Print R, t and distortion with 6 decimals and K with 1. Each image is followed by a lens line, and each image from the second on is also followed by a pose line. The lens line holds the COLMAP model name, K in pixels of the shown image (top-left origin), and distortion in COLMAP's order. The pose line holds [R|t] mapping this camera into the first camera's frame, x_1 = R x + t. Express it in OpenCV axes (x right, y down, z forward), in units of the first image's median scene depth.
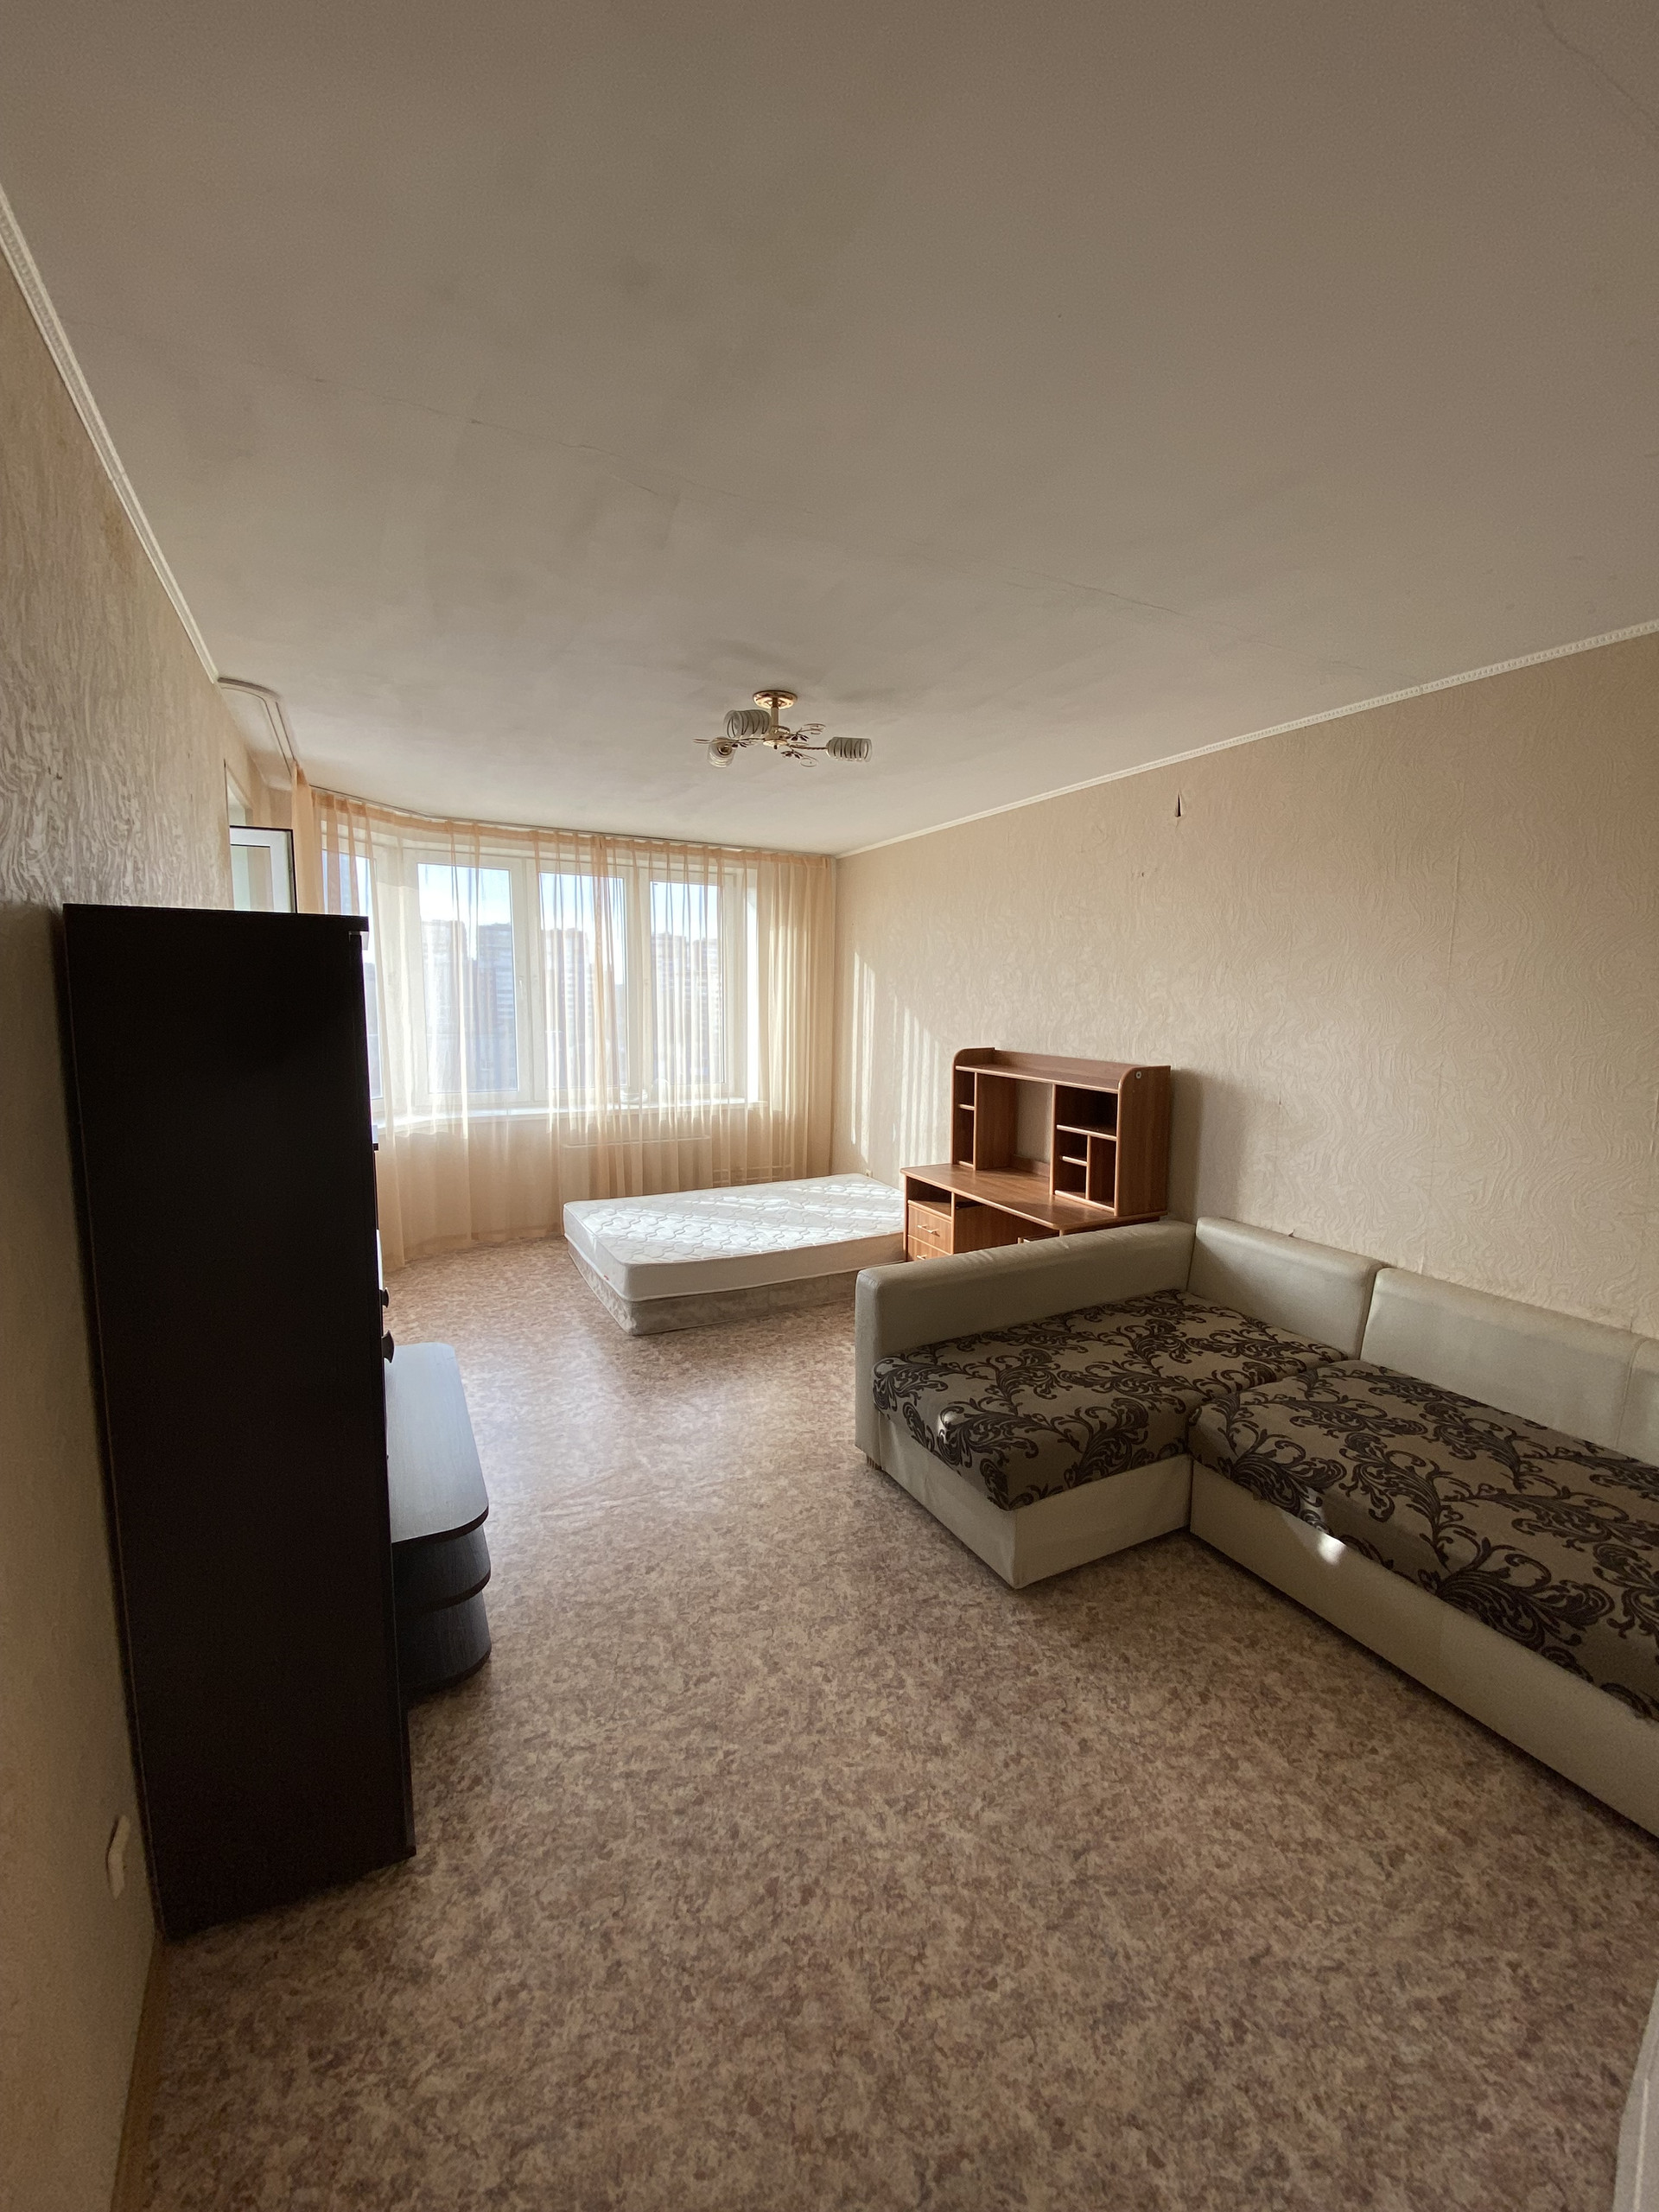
lens RADIAL K [[888.5, 0, 831.7], [0, 888.5, 1096.2], [0, 0, 1]] dist [0.063015, -0.045084]
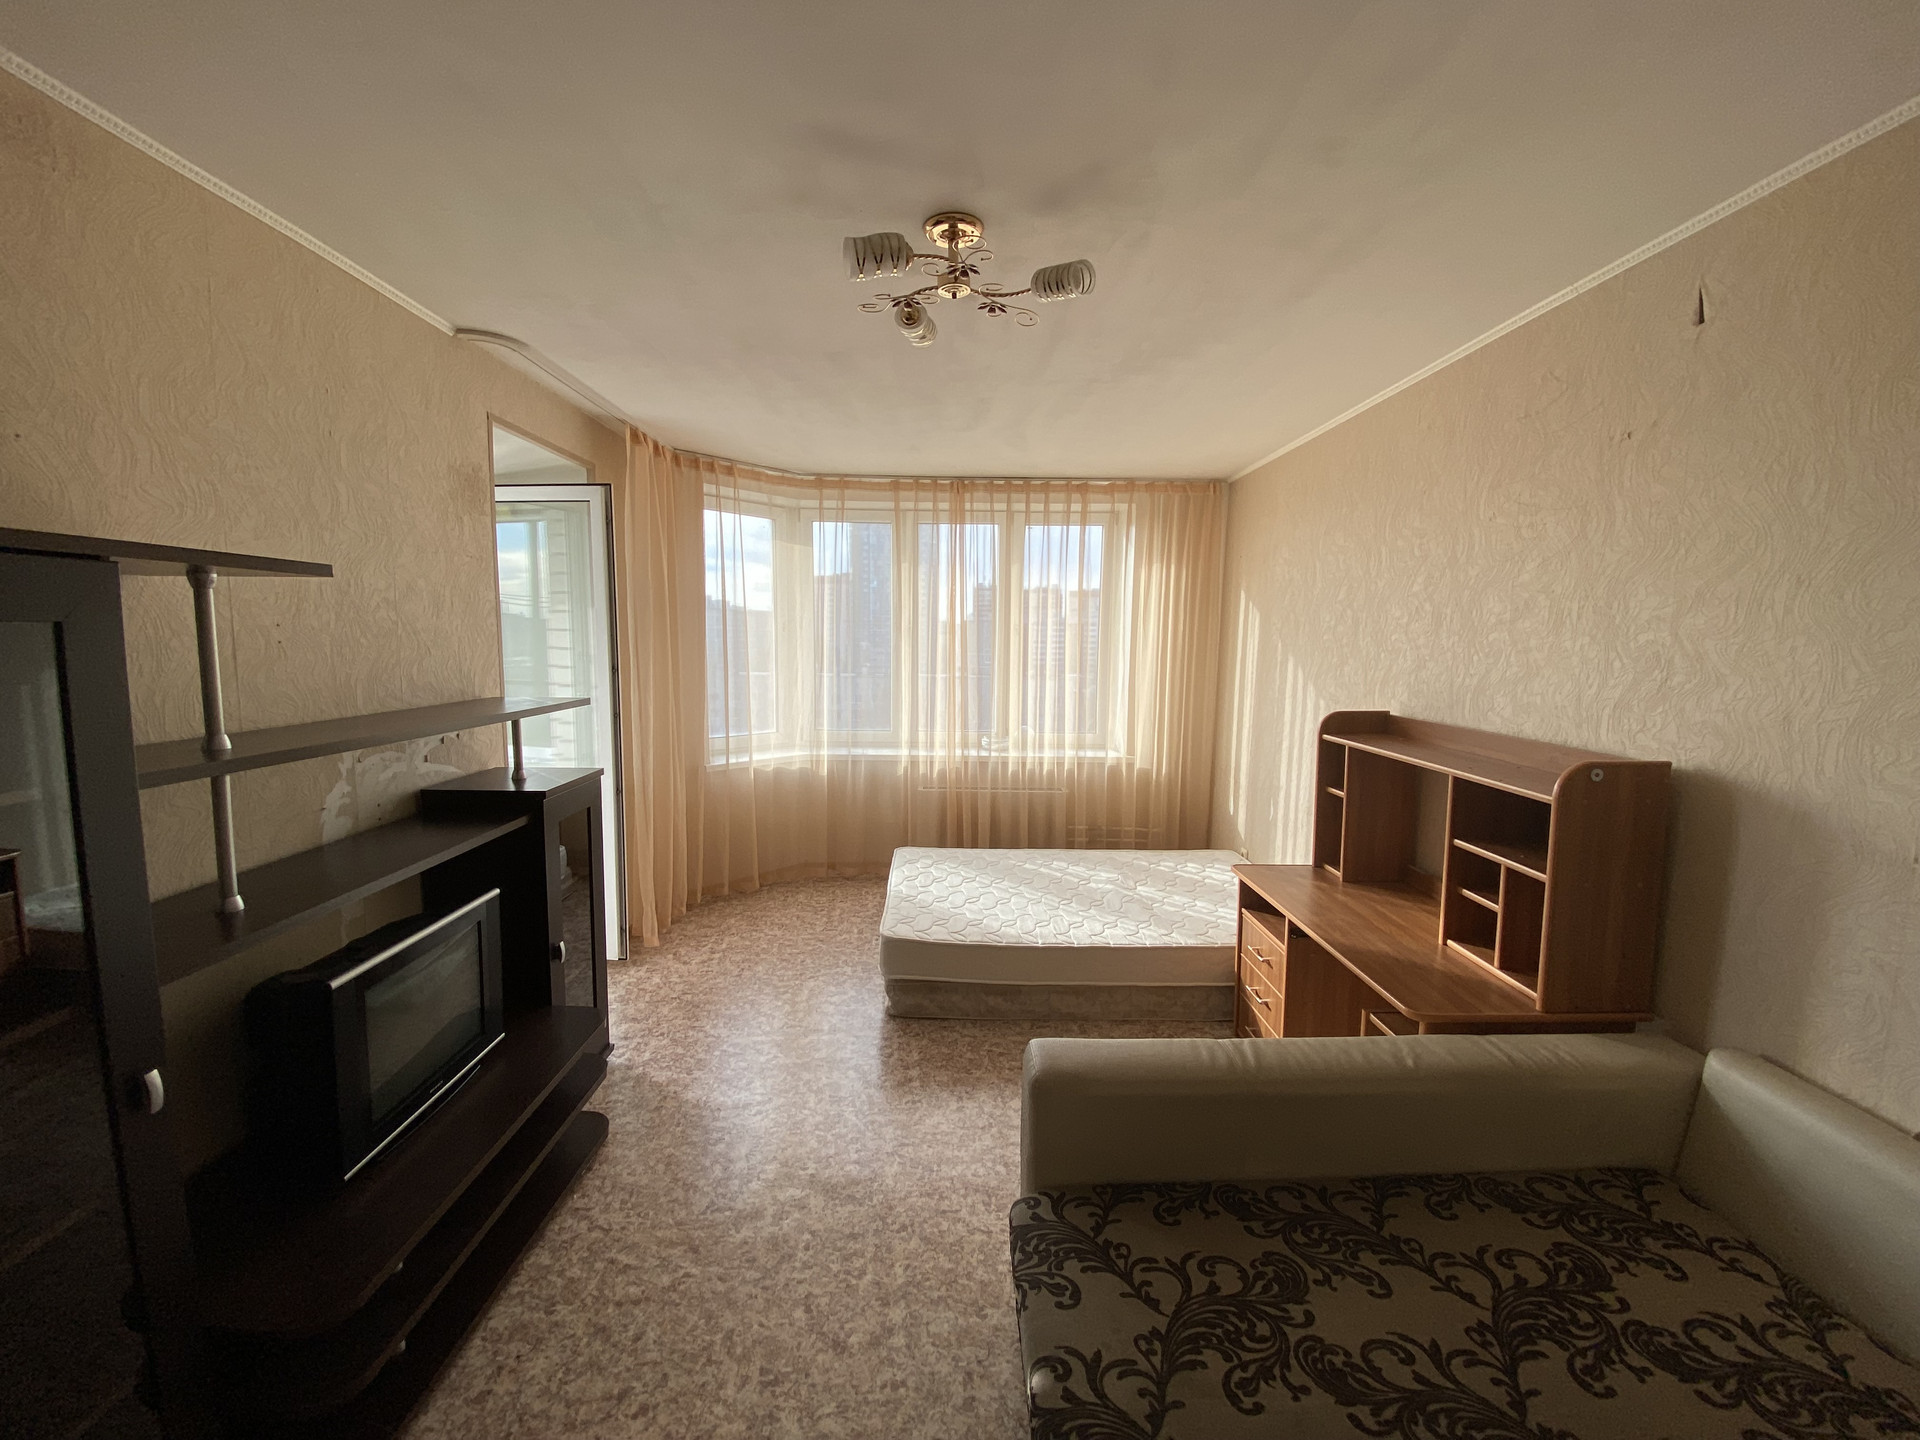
lens RADIAL K [[770.3, 0, 954.5], [0, 770.3, 712.5], [0, 0, 1]] dist [0.032443, -0.031531]
pose [[0.892705, 0.044807, -0.448409, 0.187782], [-0.056076, 0.998356, -0.011877, -0.033063], [0.447139, 0.035748, 0.893750, 0.352175]]
